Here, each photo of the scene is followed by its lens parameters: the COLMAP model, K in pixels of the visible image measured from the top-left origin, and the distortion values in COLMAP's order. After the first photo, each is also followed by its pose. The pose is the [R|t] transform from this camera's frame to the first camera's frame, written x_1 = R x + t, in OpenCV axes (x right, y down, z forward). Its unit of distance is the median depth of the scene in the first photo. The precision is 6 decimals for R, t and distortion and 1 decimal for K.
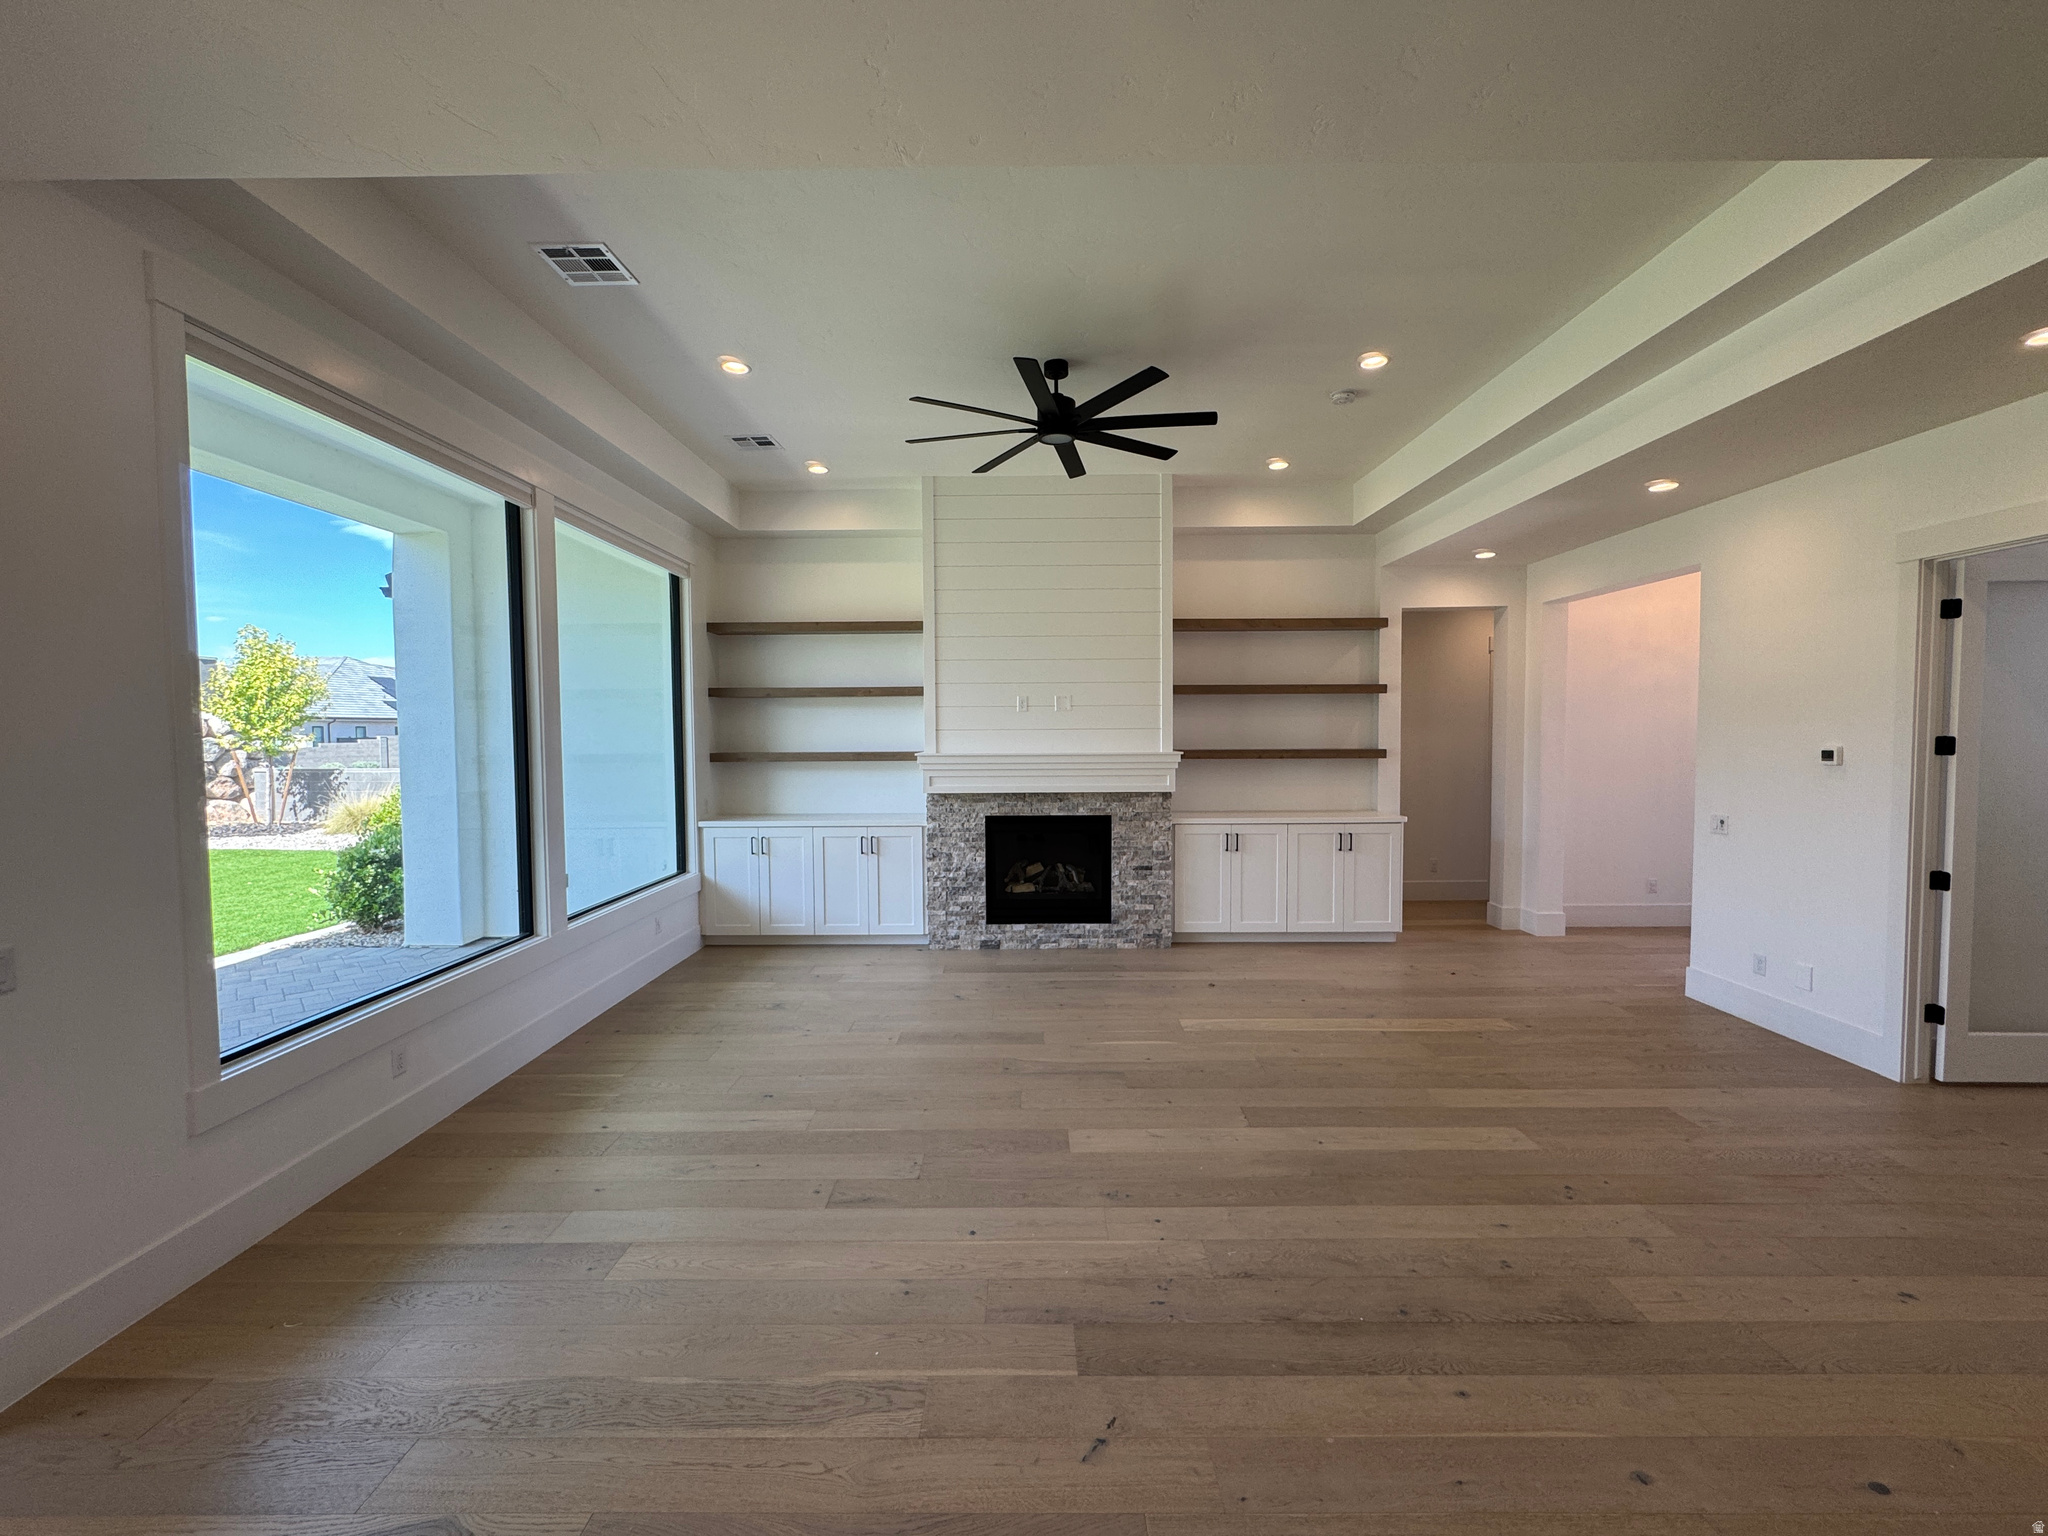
lens RADIAL K [[817.6, 0, 1020.2], [0, 817.6, 763.7], [0, 0, 1]] dist [-0.001890, -0.000005]
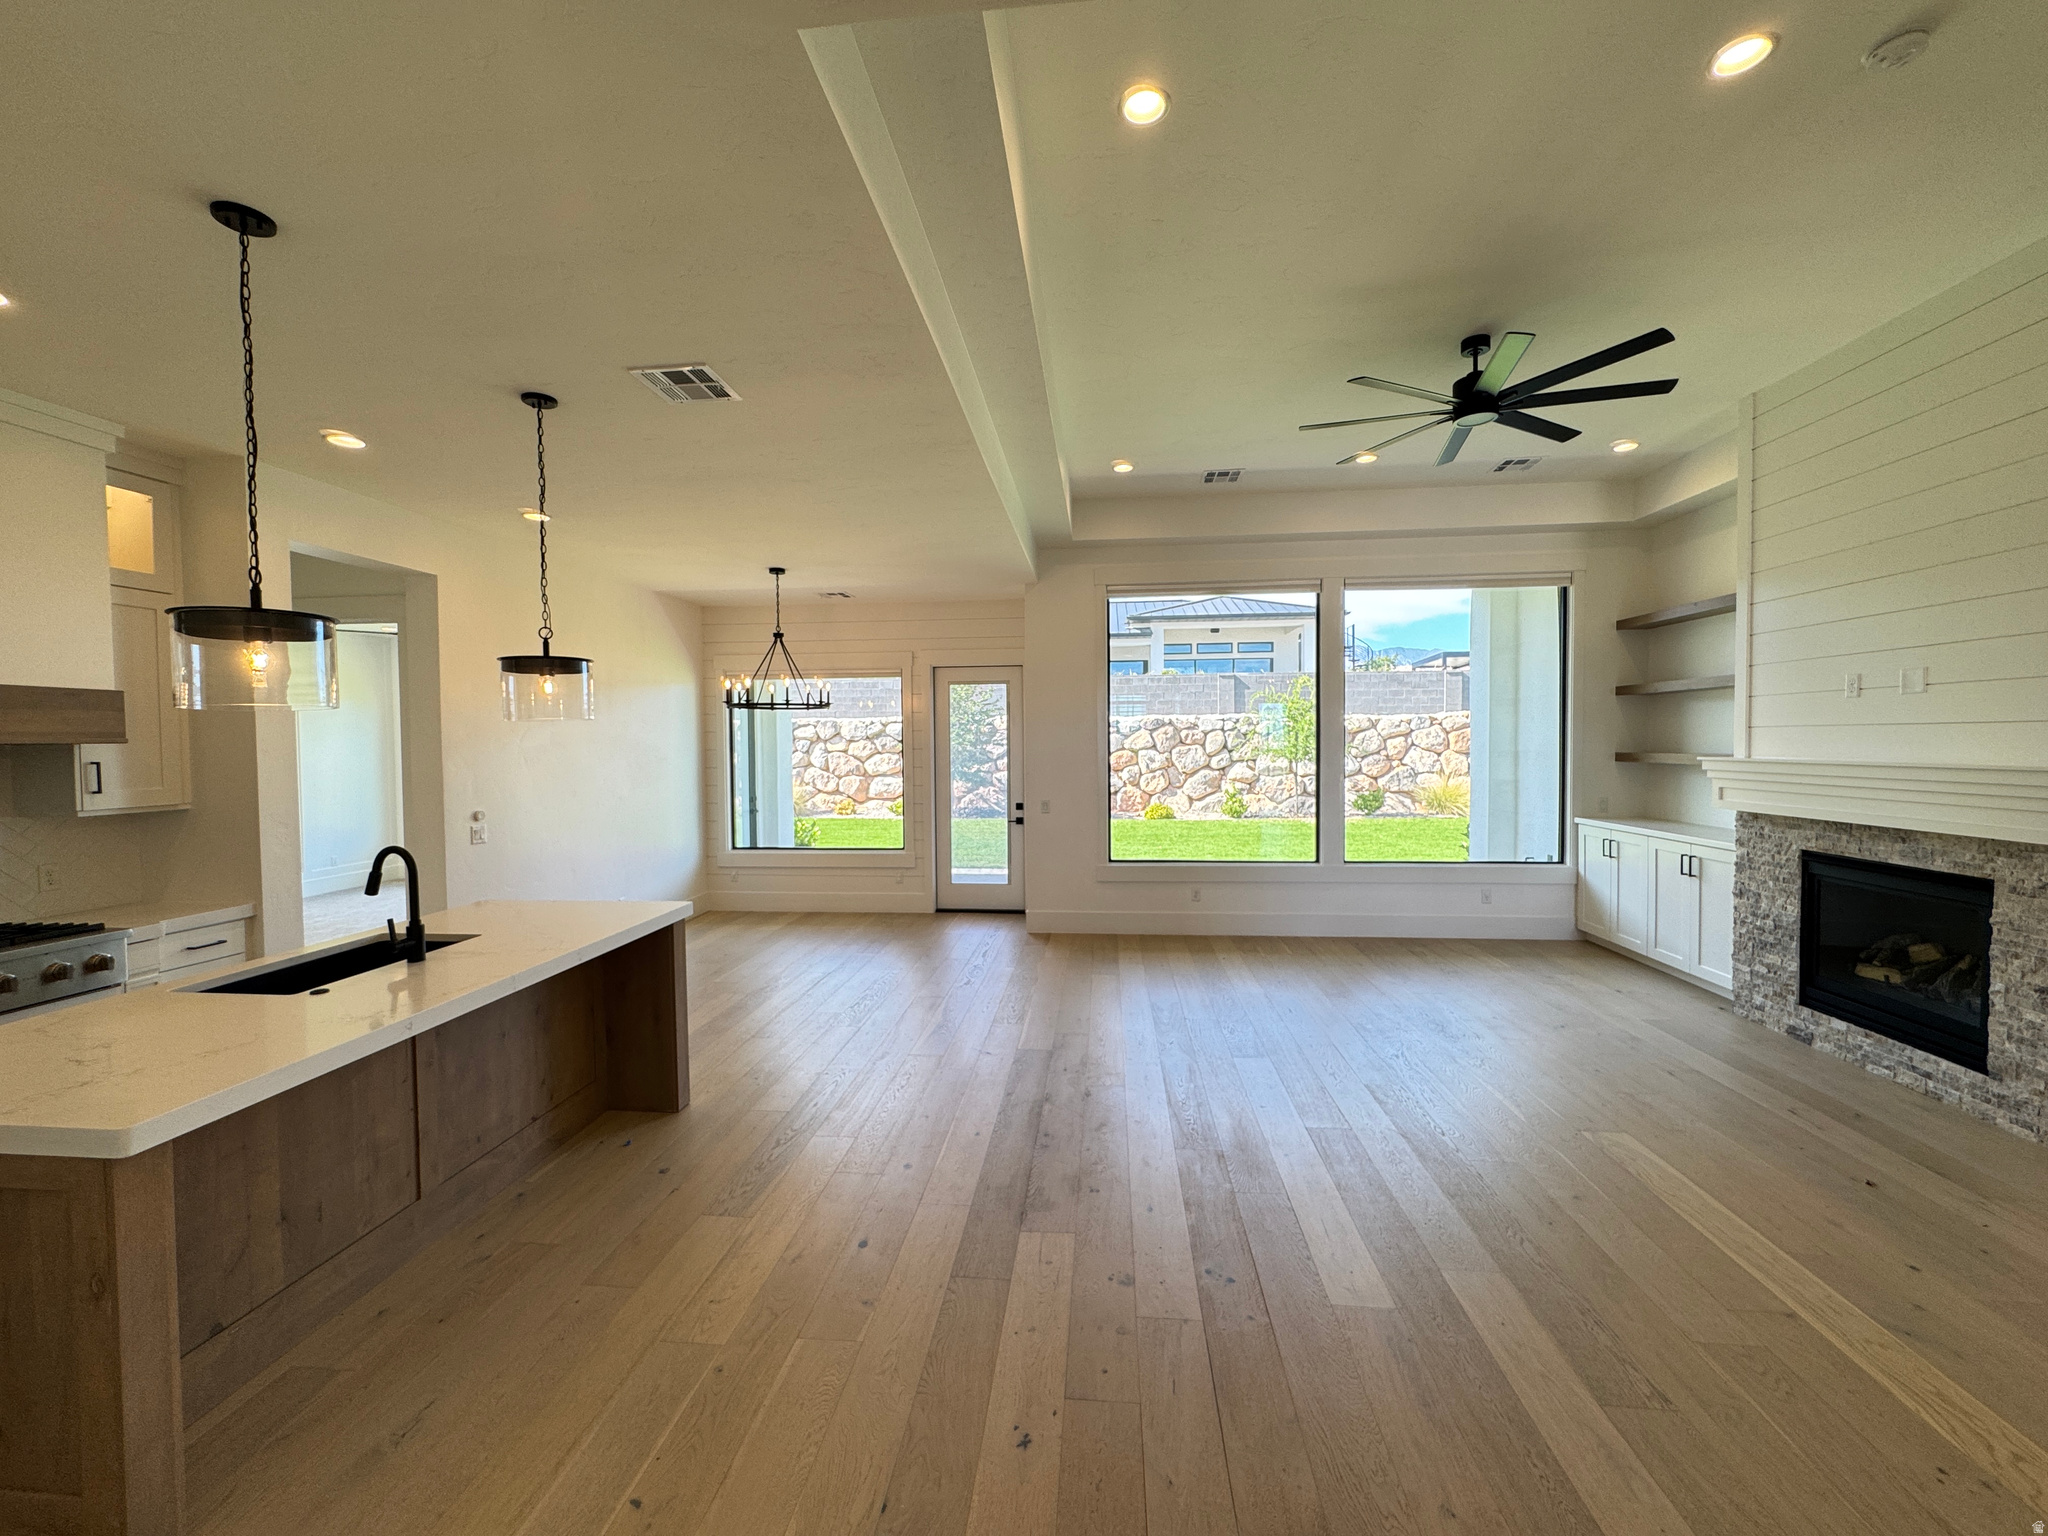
lens RADIAL K [[817.6, 0, 1032.9], [0, 817.6, 763.4], [0, 0, 1]] dist [-0.001890, -0.000005]
pose [[-0.082708, 0.034902, -0.995962, 0.707980], [-0.028604, 0.998892, 0.037380, -0.017382], [0.996163, 0.031580, -0.081618, 0.399324]]
